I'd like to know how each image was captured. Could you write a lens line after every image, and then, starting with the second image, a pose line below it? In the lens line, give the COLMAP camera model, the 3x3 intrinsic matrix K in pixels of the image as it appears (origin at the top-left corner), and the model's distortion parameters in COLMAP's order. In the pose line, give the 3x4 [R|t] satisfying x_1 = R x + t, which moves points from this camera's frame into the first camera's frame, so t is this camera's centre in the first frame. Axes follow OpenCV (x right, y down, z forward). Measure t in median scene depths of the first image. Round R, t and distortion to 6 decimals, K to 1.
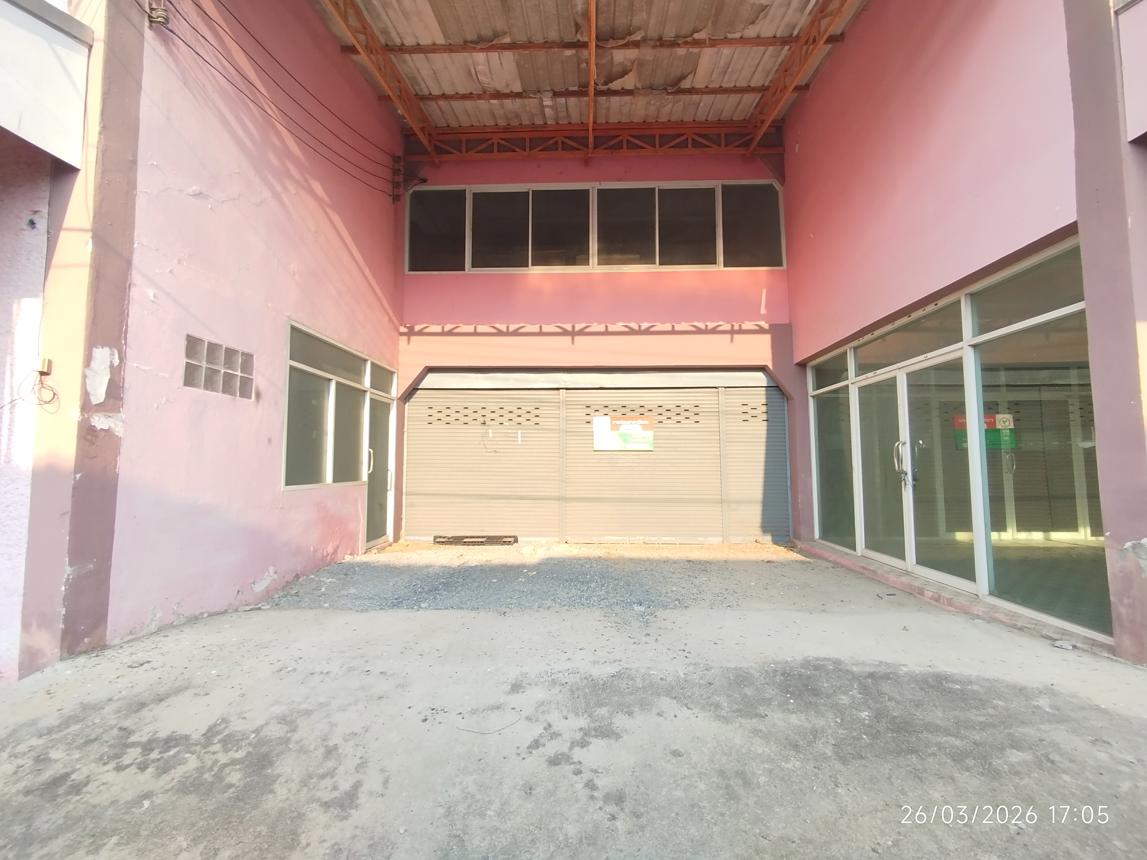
lens RADIAL K [[521.2, 0, 573.5], [0, 521.2, 430.0], [0, 0, 1]] dist [0.001527, 0.001134]
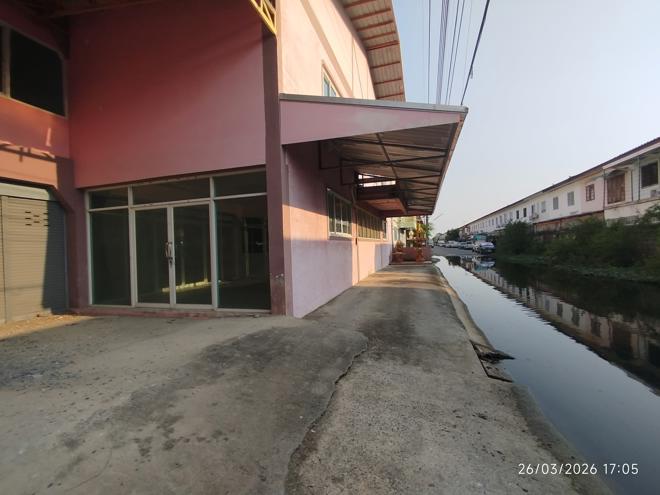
lens RADIAL K [[299.9, 0, 330.0], [0, 299.9, 247.5], [0, 0, 1]] dist [0.001527, 0.001134]
pose [[0.278188, -0.005314, 0.960512, -0.345526], [-0.031079, 0.999411, 0.014531, 0.008808], [-0.960024, -0.033894, 0.277859, 0.145528]]
